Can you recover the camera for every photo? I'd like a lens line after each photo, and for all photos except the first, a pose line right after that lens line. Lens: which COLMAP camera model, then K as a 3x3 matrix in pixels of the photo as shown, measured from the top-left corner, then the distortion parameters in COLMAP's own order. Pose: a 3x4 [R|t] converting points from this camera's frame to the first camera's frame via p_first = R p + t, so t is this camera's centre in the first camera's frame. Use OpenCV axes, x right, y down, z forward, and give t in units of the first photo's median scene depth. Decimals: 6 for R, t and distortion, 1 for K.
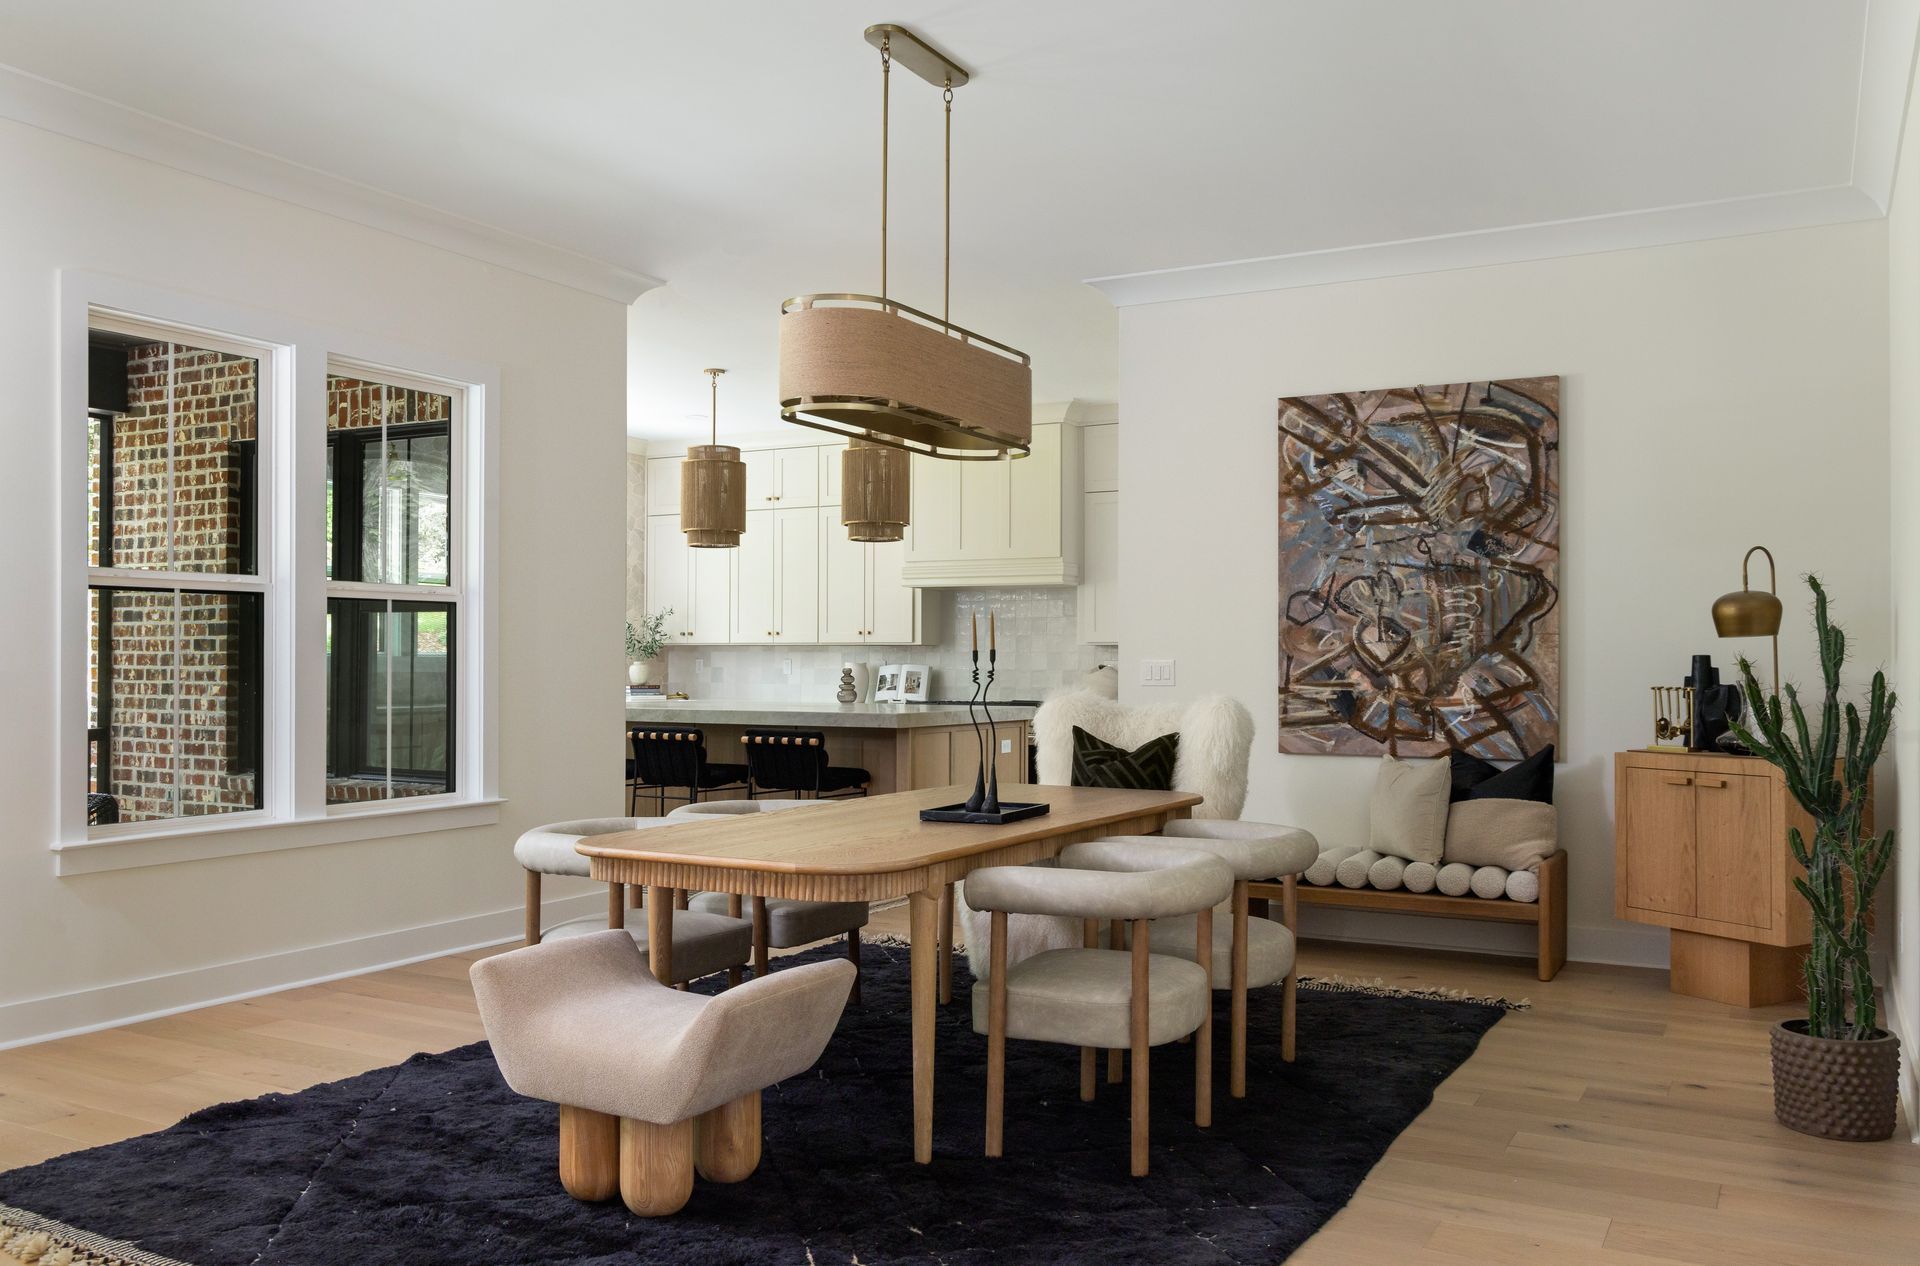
lens RADIAL K [[1575.0, 0, 966.9], [0, 1575.0, 645.4], [0, 0, 1]] dist [0.003867, 0.001606]
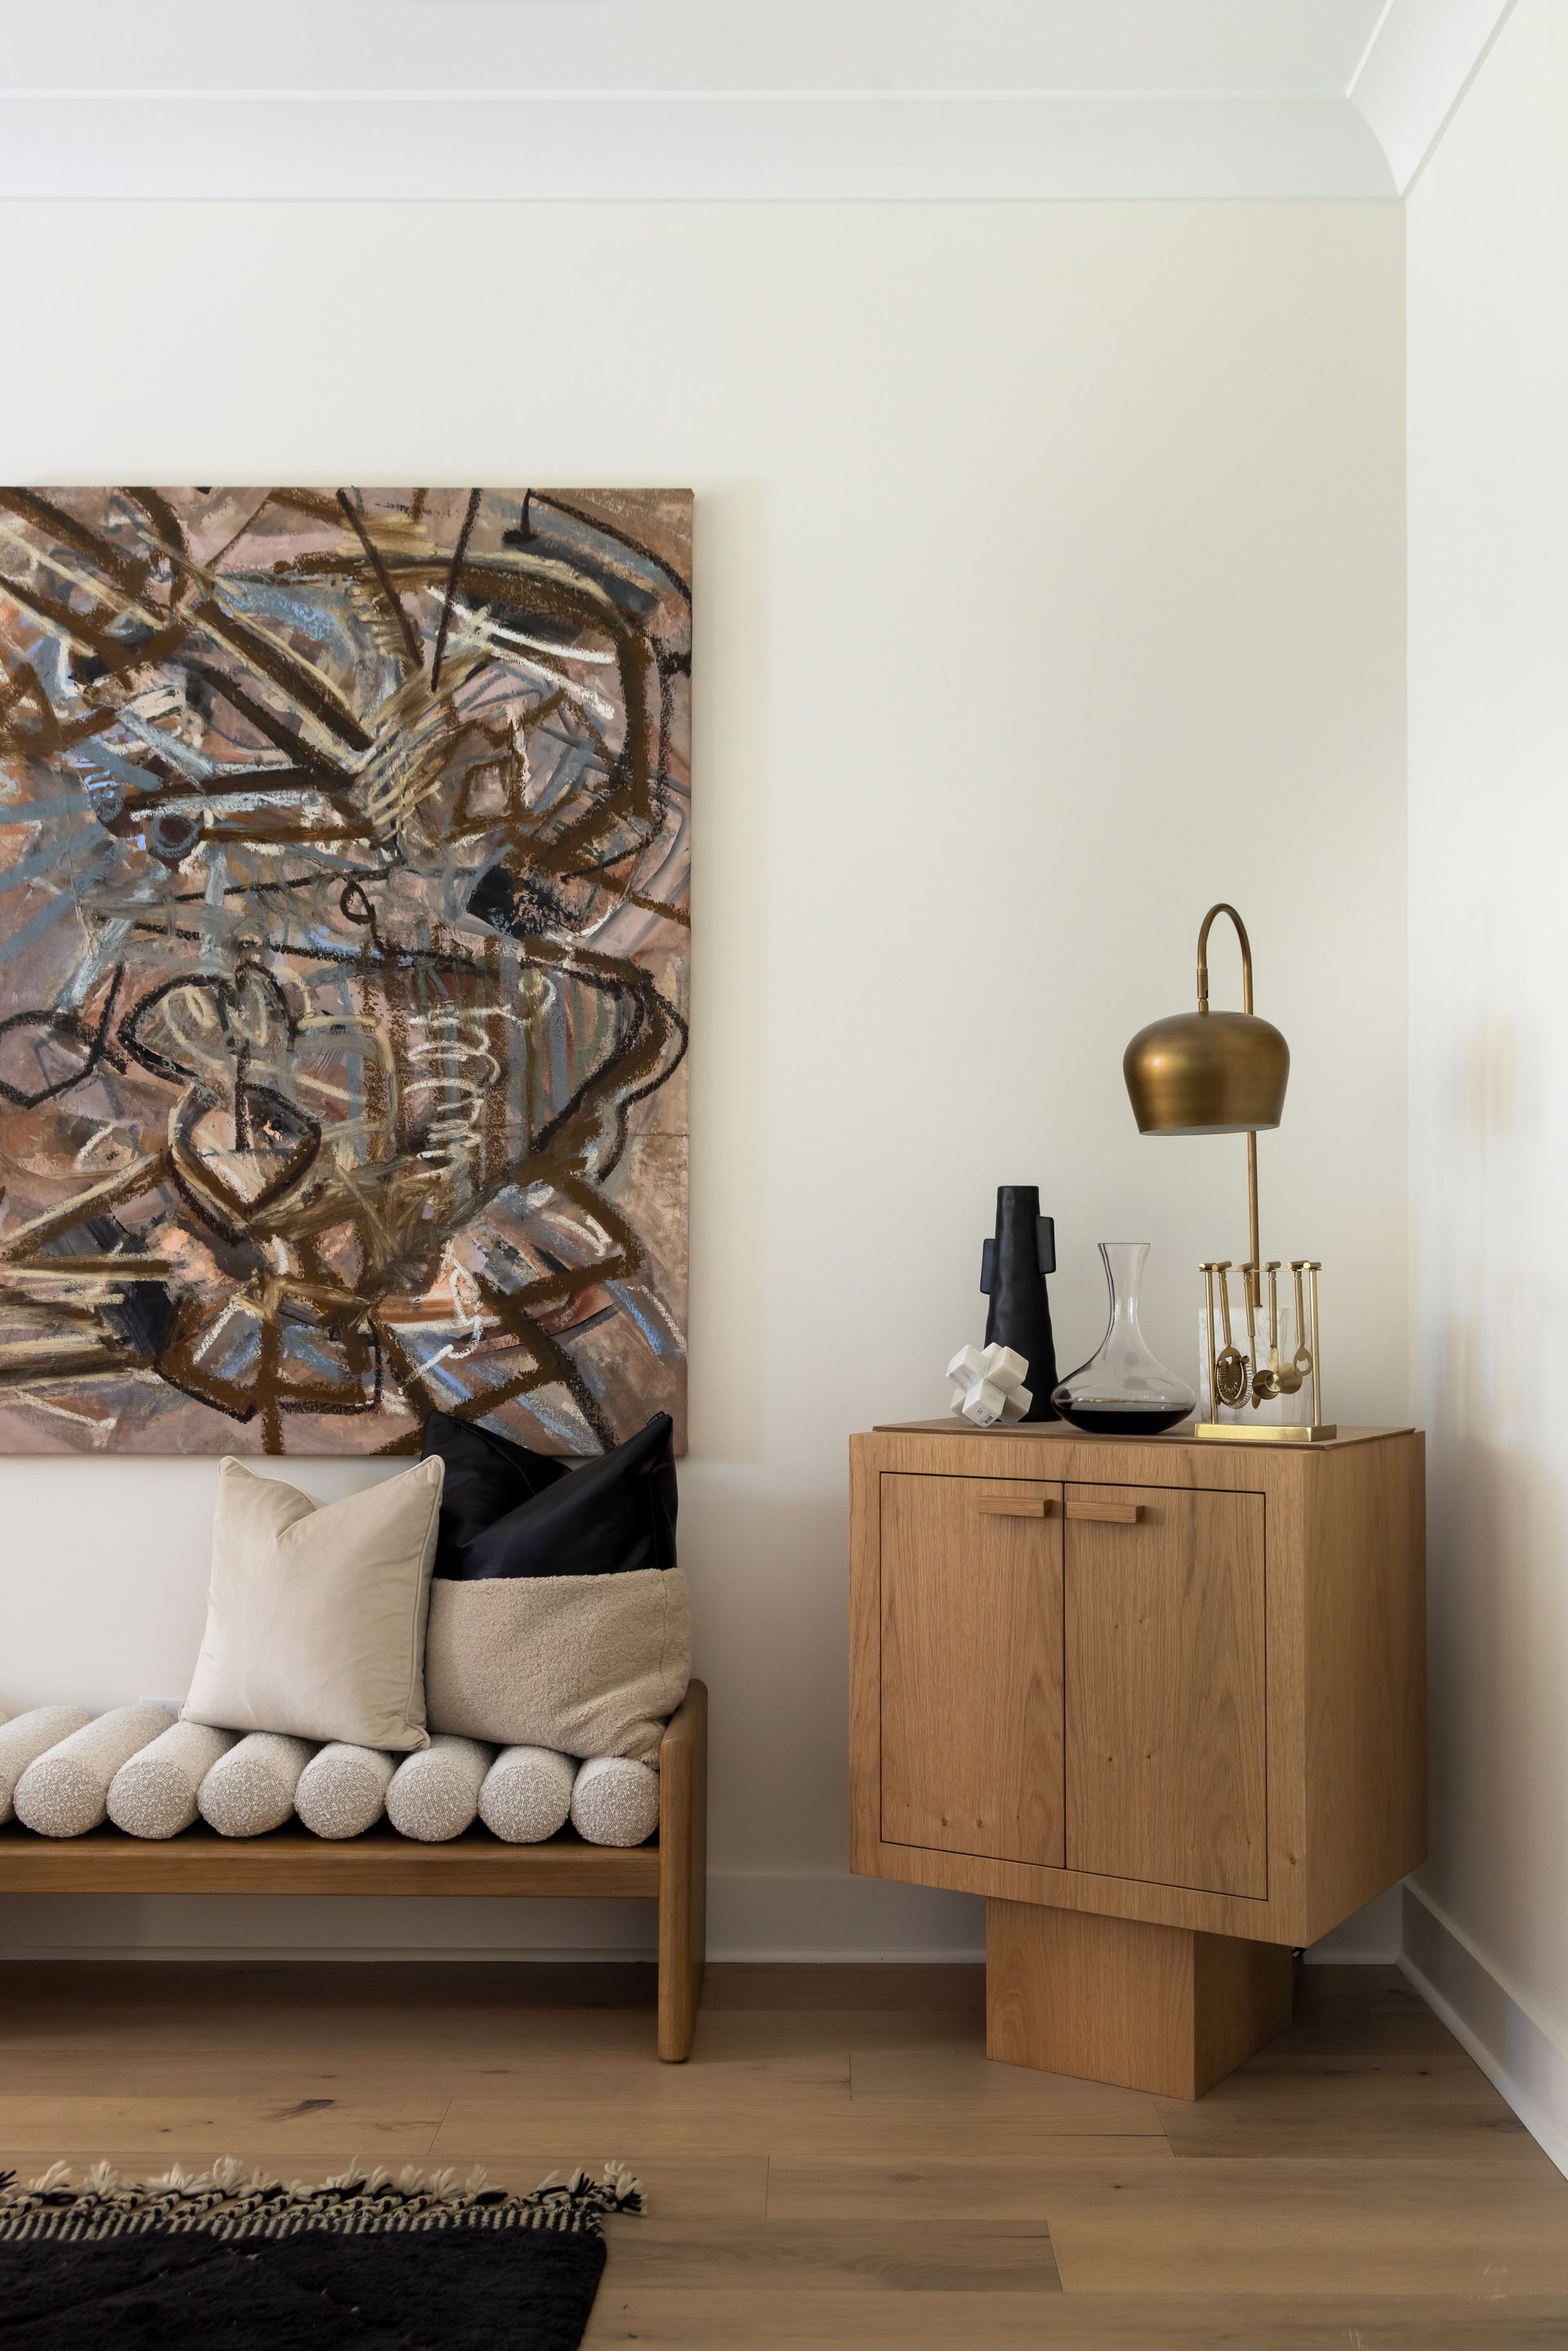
lens RADIAL K [[2509.1, 0, 809.9], [0, 2509.1, 1164.5], [0, 0, 1]] dist [0.008884, 0.000000]
pose [[0.879601, 0.017065, 0.475406, 0.098083], [-0.006684, 0.999701, -0.023517, 0.014233], [-0.475665, 0.017508, 0.879452, 0.413586]]
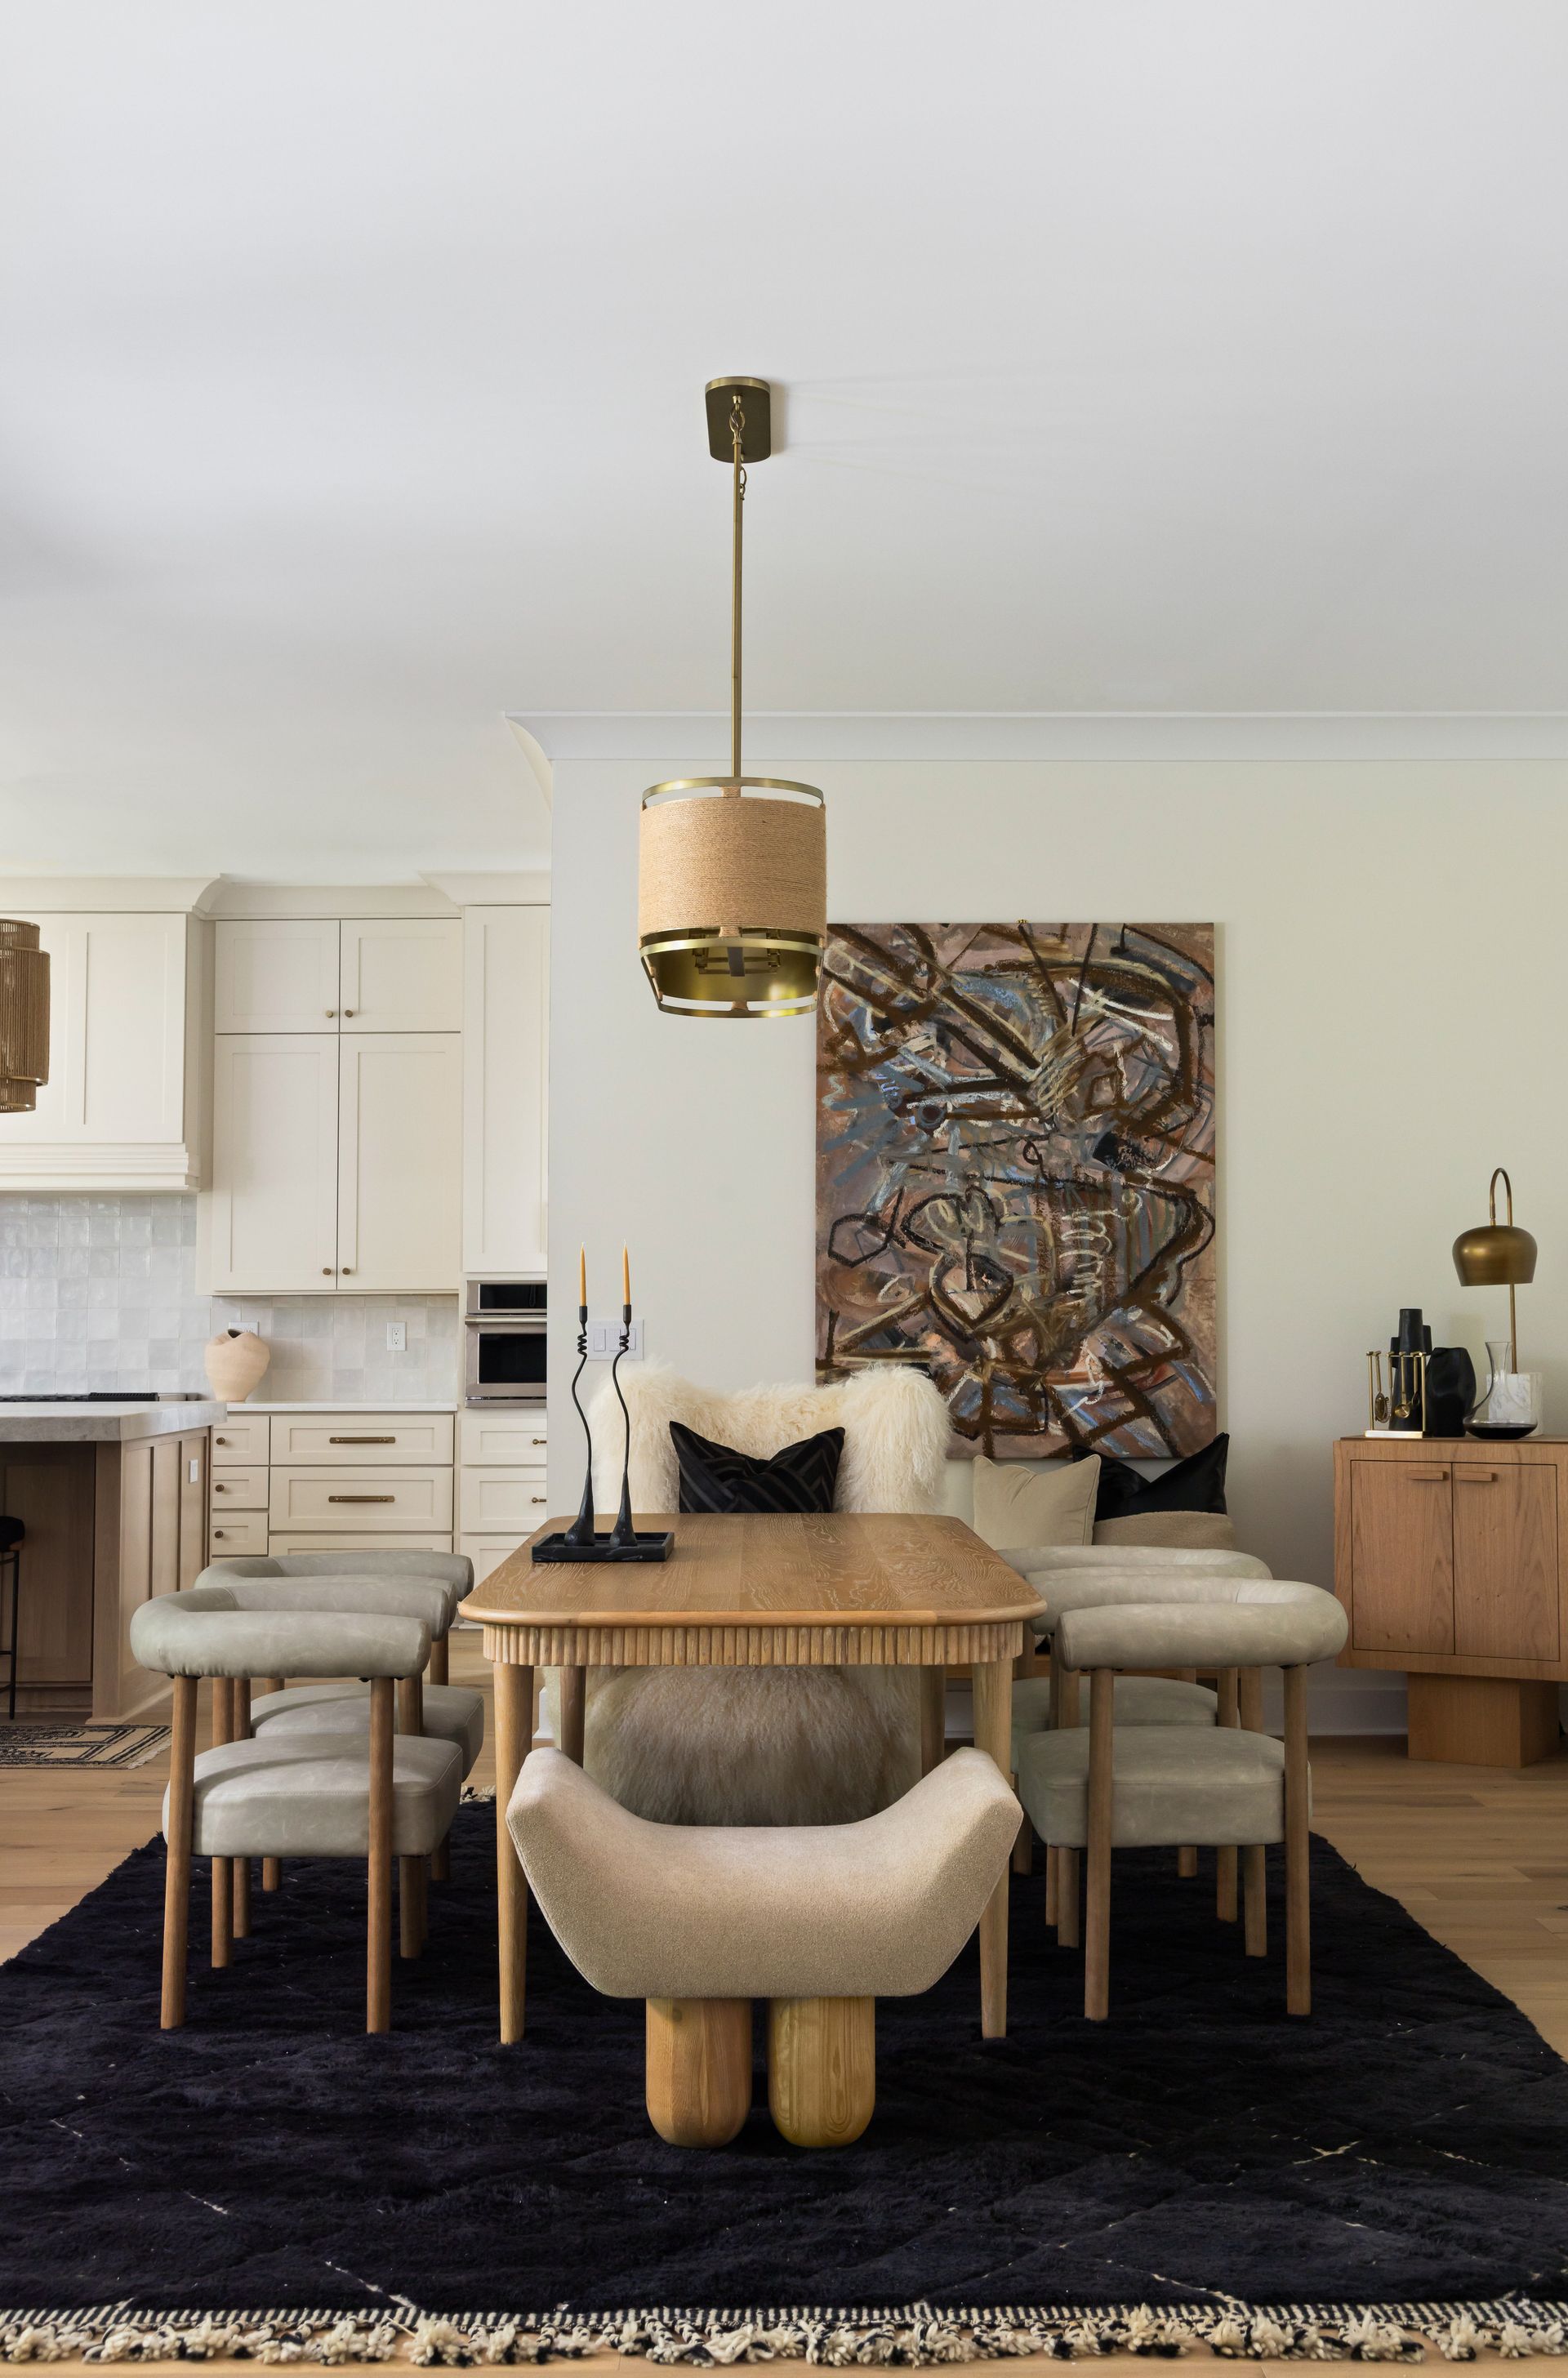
lens RADIAL K [[2782.7, 0, 881.6], [0, 2782.7, 1197.0], [0, 0, 1]] dist [0.037336, 0.000000]
pose [[0.868104, 0.017876, 0.496061, -0.375409], [-0.000357, 0.999374, -0.035387, -0.000245], [-0.496382, 0.030543, 0.867566, -0.028880]]
